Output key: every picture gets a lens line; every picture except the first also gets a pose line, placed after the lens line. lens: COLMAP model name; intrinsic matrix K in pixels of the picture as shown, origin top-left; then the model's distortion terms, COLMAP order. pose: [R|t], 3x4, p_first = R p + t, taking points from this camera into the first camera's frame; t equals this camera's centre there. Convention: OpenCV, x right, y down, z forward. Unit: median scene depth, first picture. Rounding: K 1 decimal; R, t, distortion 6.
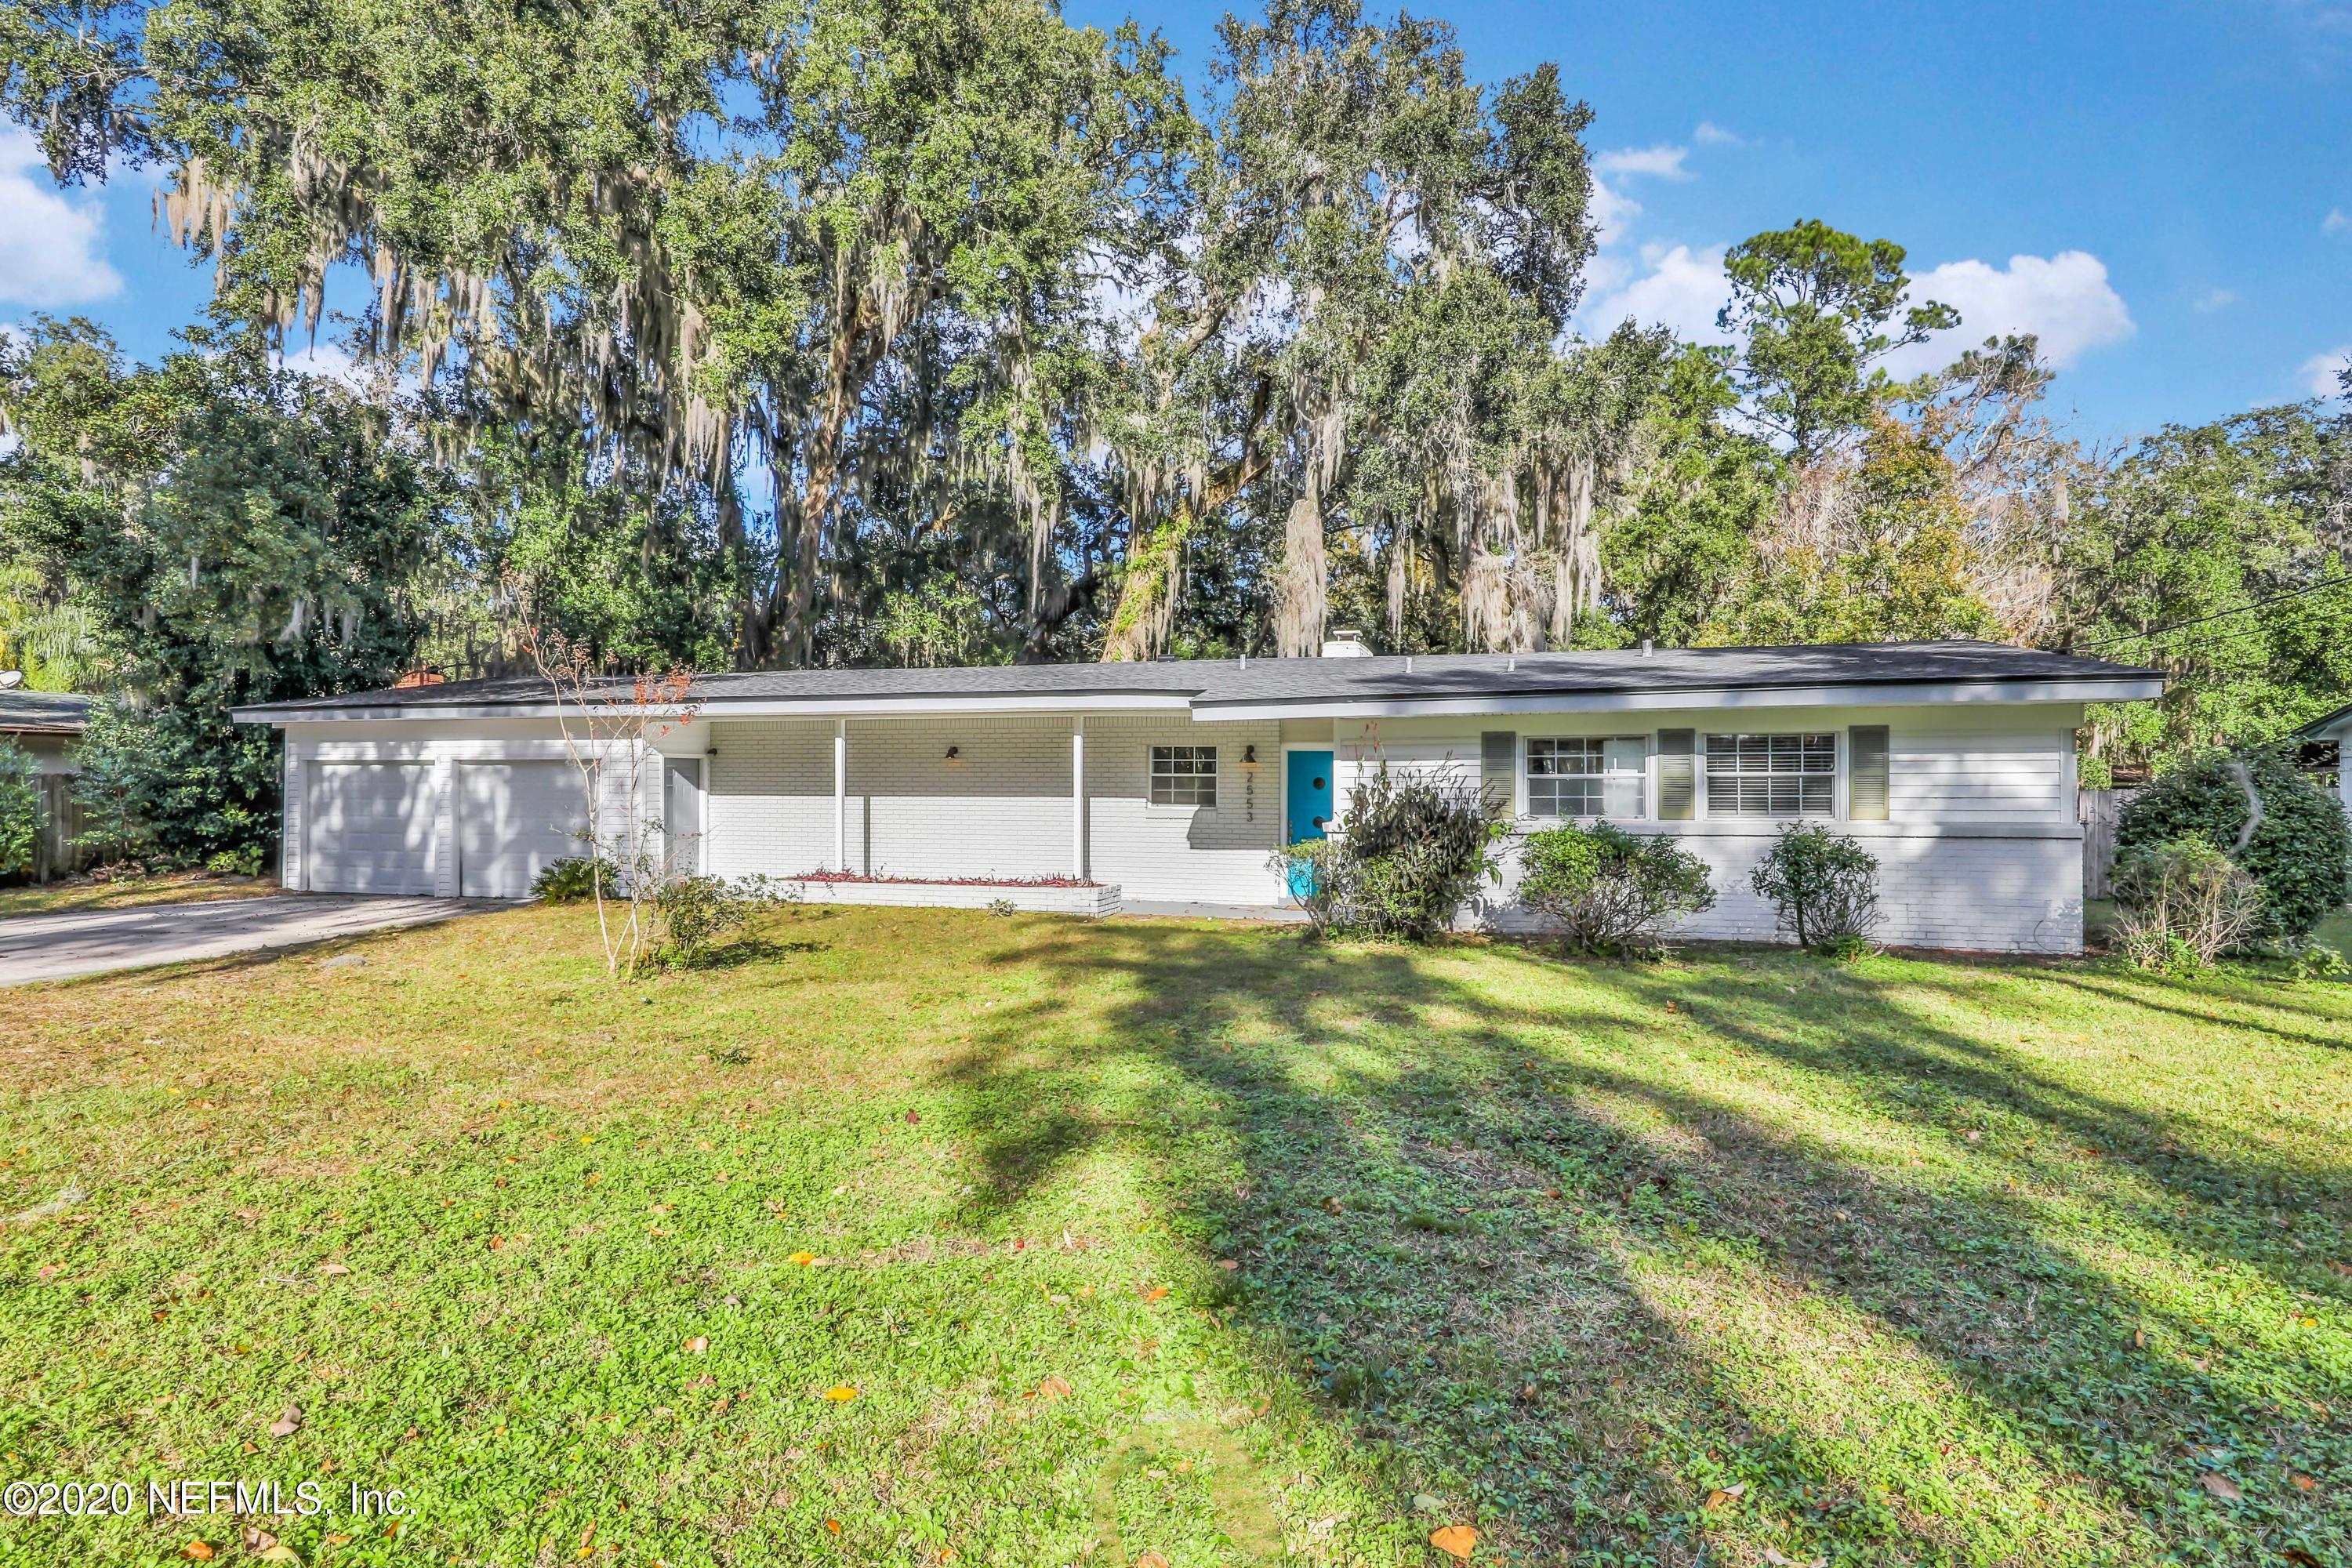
lens RADIAL K [[1220.8, 0, 1175.9], [0, 1220.8, 786.0], [0, 0, 1]] dist [0.010212, -0.000270]
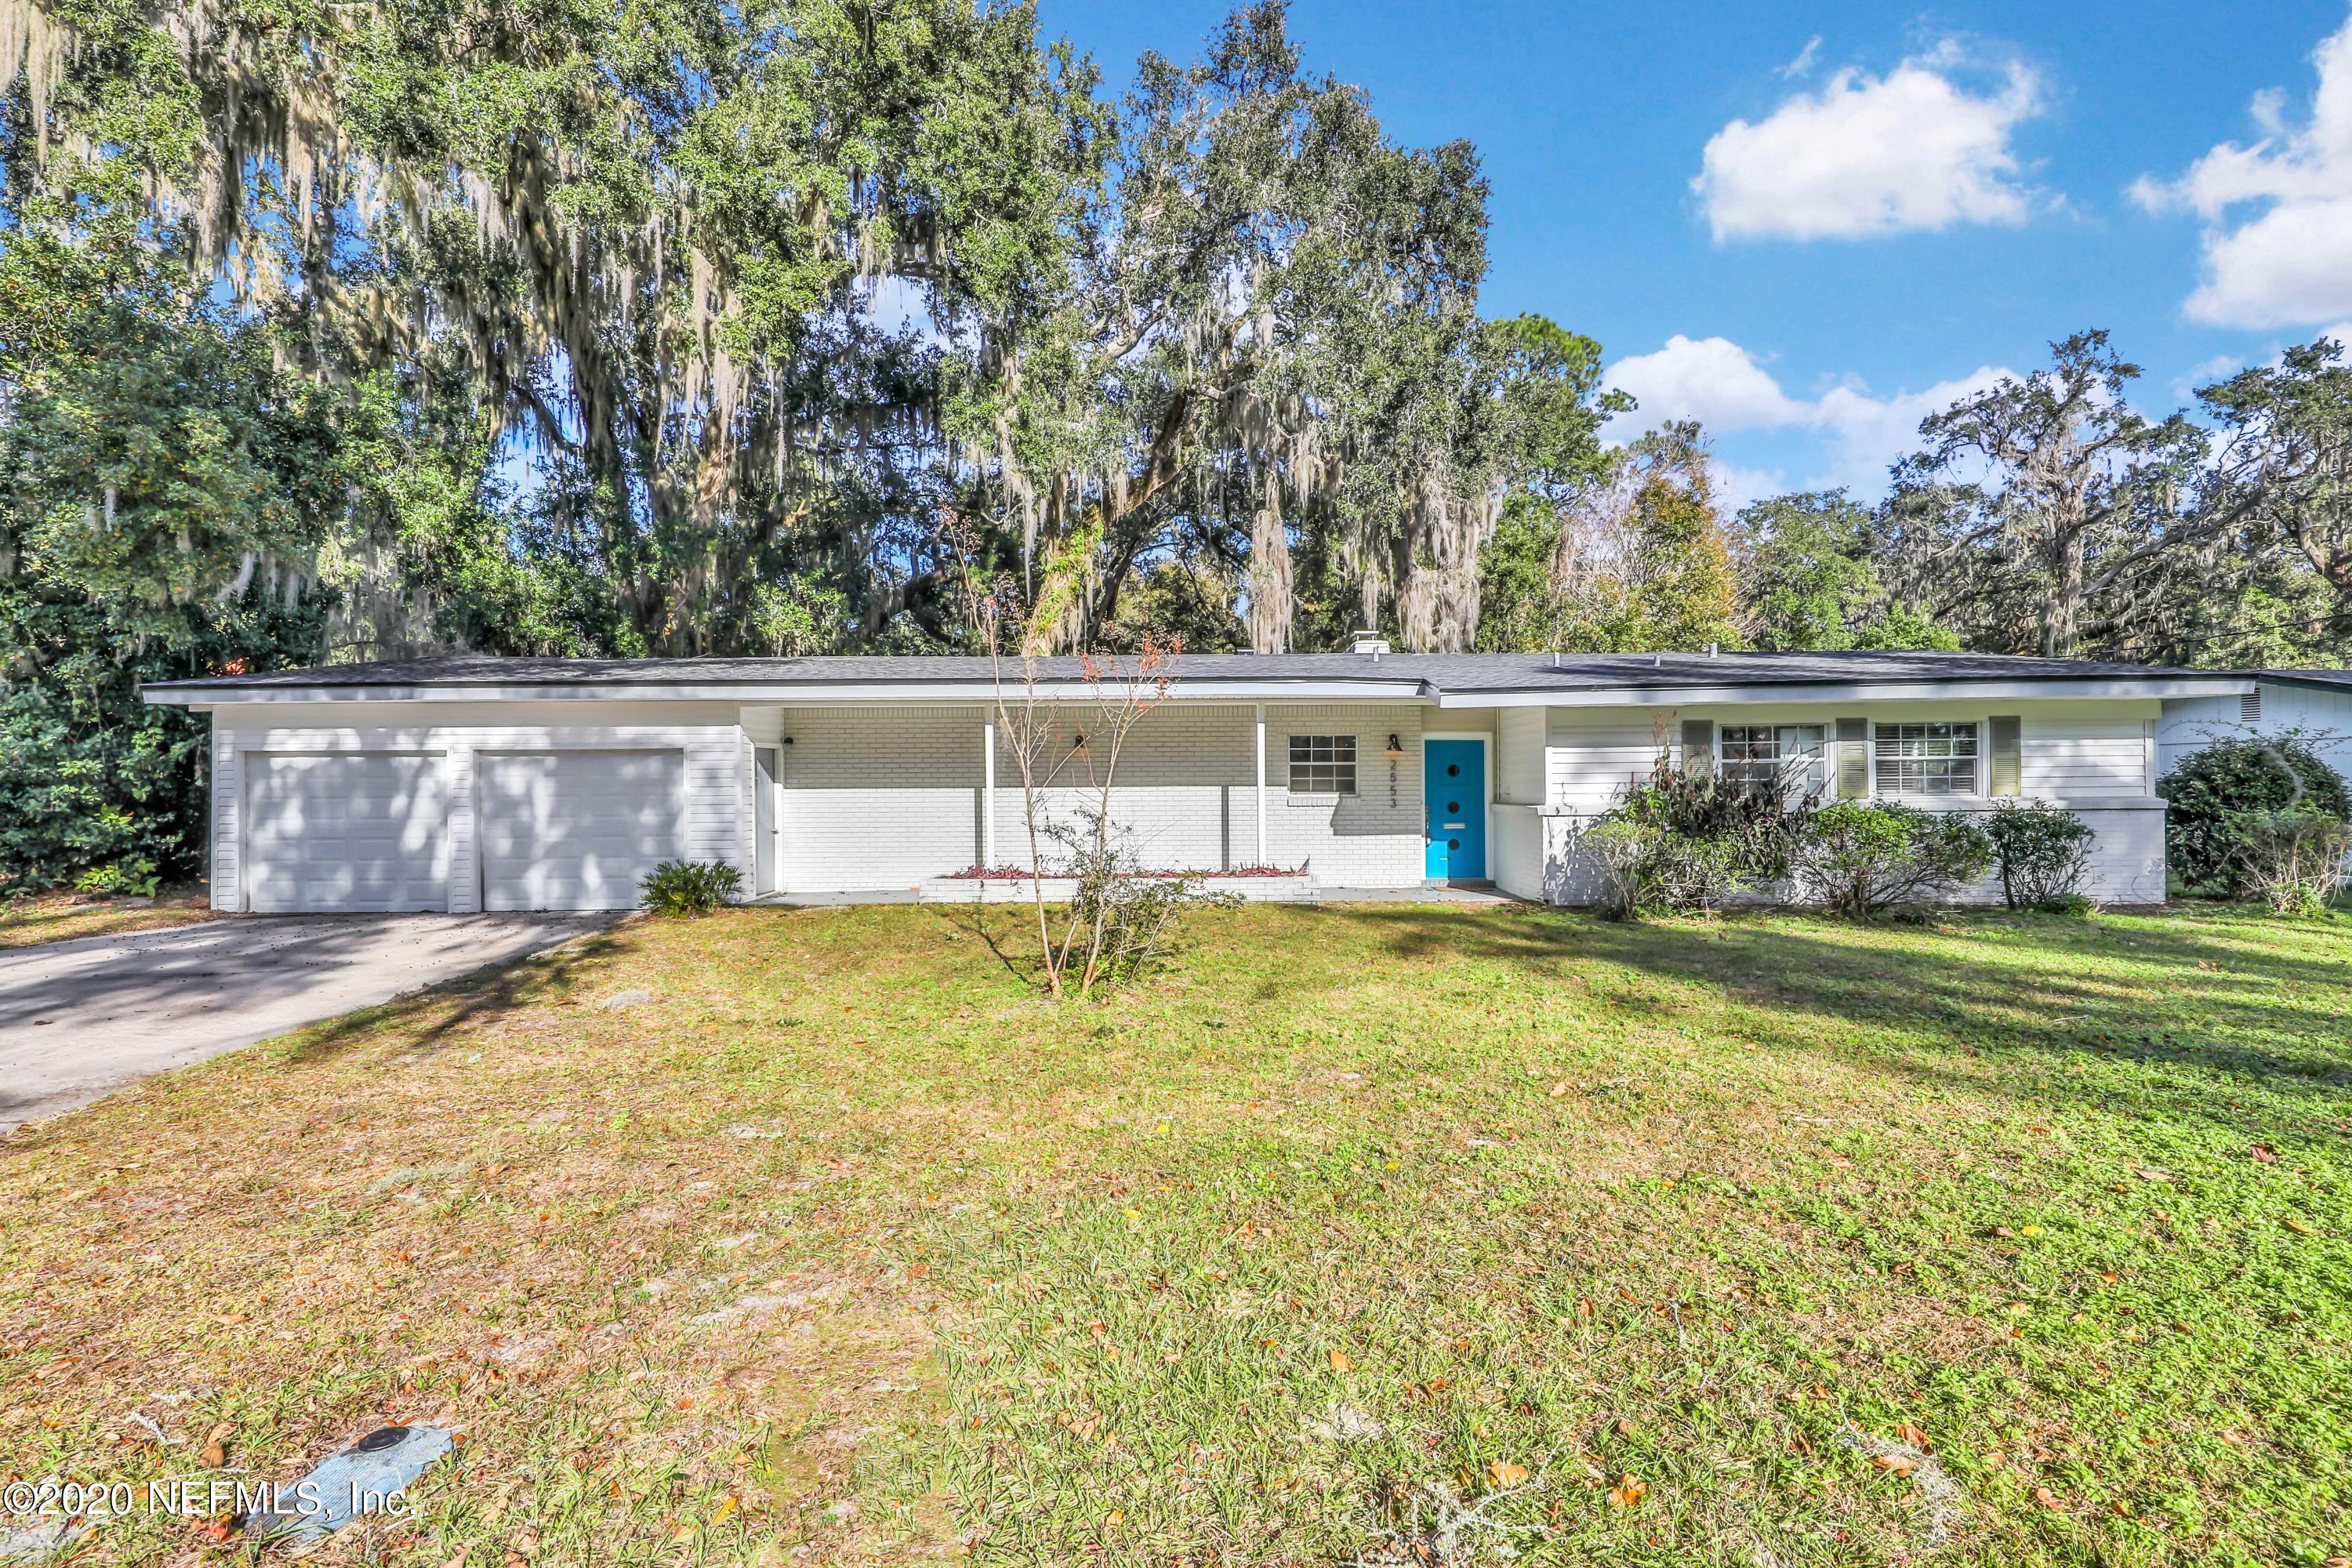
lens RADIAL K [[1083.6, 0, 1174.3], [0, 1083.6, 786.2], [0, 0, 1]] dist [0.002580, 0.000104]
pose [[0.961061, -0.009681, 0.276168, -0.316436], [0.008423, 0.999948, 0.005738, 0.003458], [-0.276210, -0.003188, 0.961092, 0.139057]]
